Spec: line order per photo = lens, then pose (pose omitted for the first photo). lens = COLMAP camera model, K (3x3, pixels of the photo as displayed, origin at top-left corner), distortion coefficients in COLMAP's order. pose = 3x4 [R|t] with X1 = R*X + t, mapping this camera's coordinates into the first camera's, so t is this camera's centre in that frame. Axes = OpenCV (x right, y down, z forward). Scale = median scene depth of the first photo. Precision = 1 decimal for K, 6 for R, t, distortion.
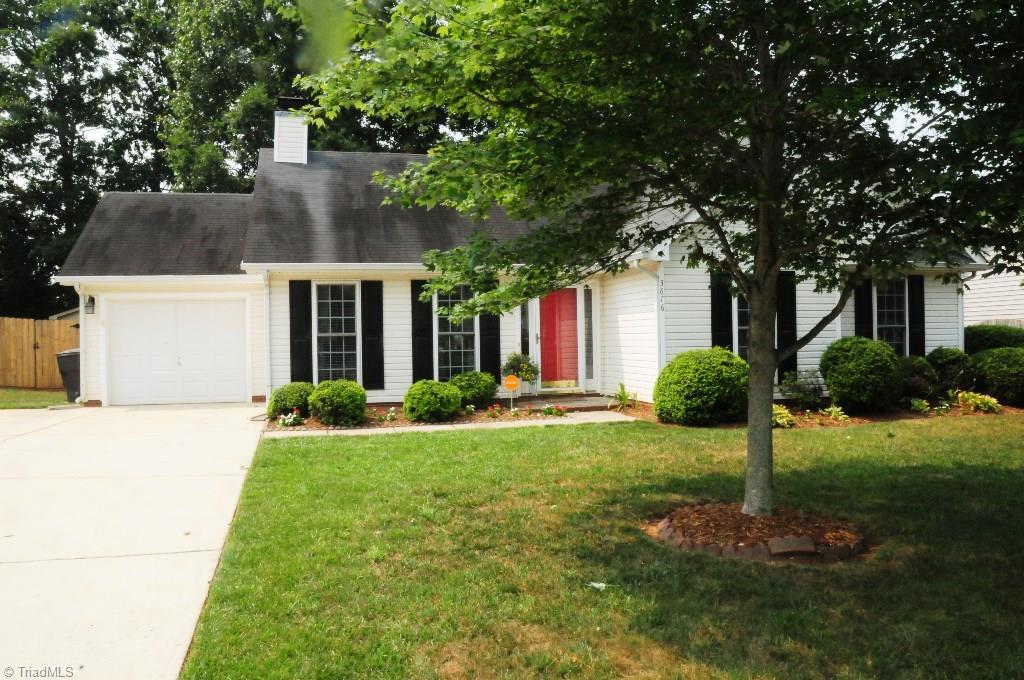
lens RADIAL K [[742.5, 0, 512.0], [0, 742.5, 340.0], [0, 0, 1]] dist [-0.146316, 0.101963]
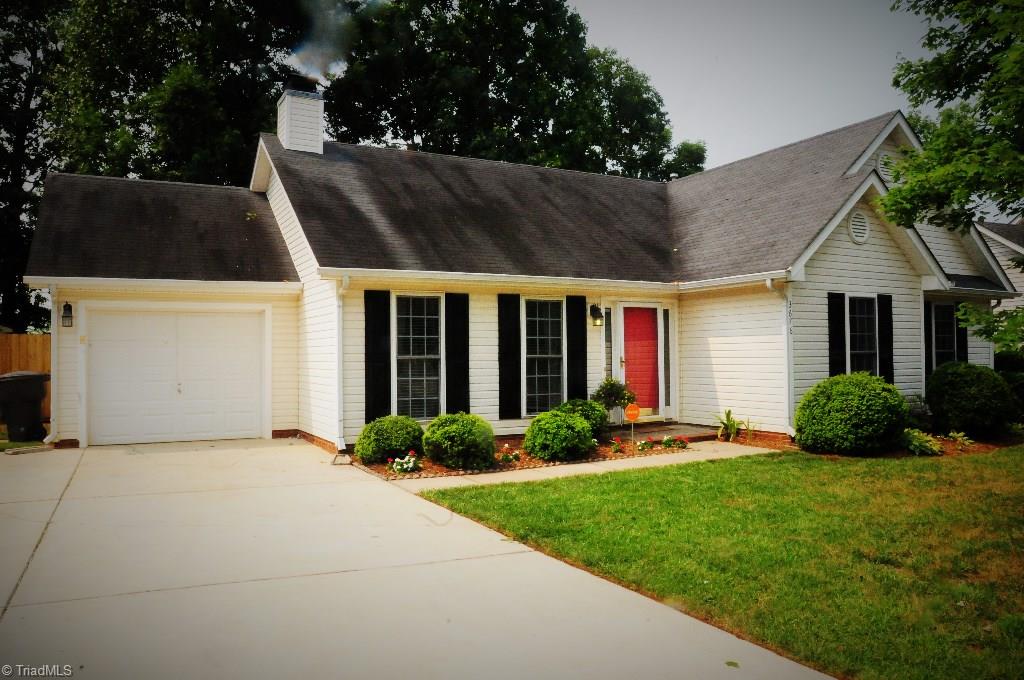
lens RADIAL K [[745.7, 0, 512.0], [0, 745.7, 340.0], [0, 0, 1]] dist [-0.155578, 0.114108]
pose [[0.972626, 0.011008, 0.232116, -0.334676], [-0.004654, 0.999600, -0.027901, -0.003570], [-0.232330, 0.026057, 0.972288, 0.162844]]
